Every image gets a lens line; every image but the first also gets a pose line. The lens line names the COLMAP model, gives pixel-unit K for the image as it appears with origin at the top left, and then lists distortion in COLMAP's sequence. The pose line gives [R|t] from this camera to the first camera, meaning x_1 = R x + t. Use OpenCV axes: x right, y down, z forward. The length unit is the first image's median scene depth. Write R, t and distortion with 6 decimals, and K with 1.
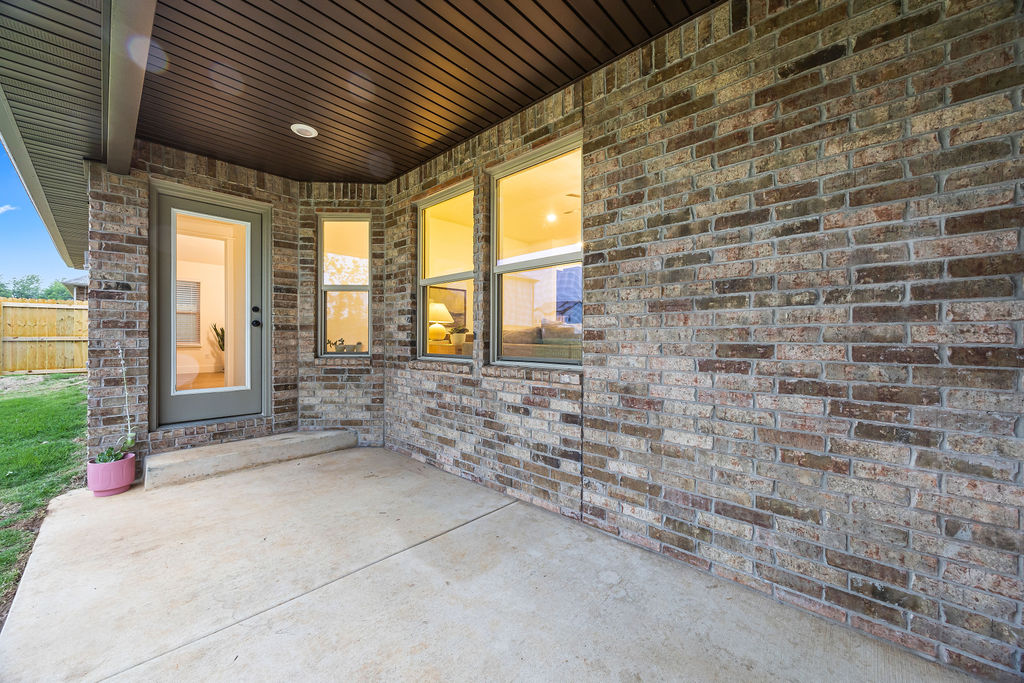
lens RADIAL K [[389.5, 0, 505.5], [0, 389.5, 340.5], [0, 0, 1]] dist [-0.001295, -0.000126]
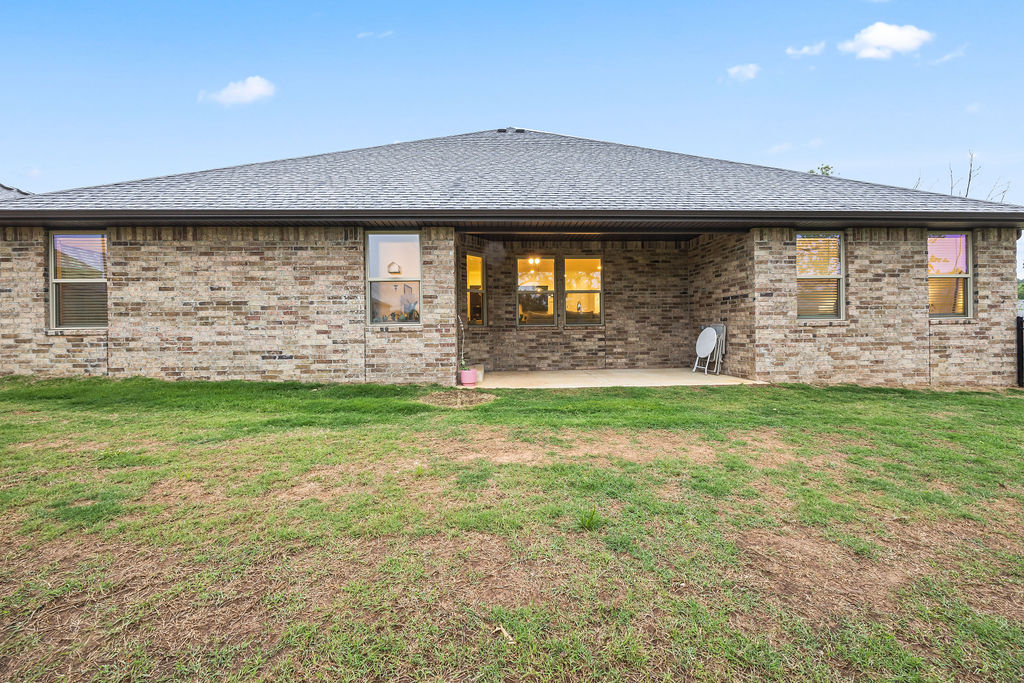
lens RADIAL K [[389.5, 0, 511.1], [0, 389.5, 336.6], [0, 0, 1]] dist [-0.001295, -0.000126]
pose [[0.680666, -0.023316, 0.732223, -1.873496], [0.018248, 0.999723, 0.014870, 0.072171], [-0.732367, 0.003241, 0.680903, -0.484656]]
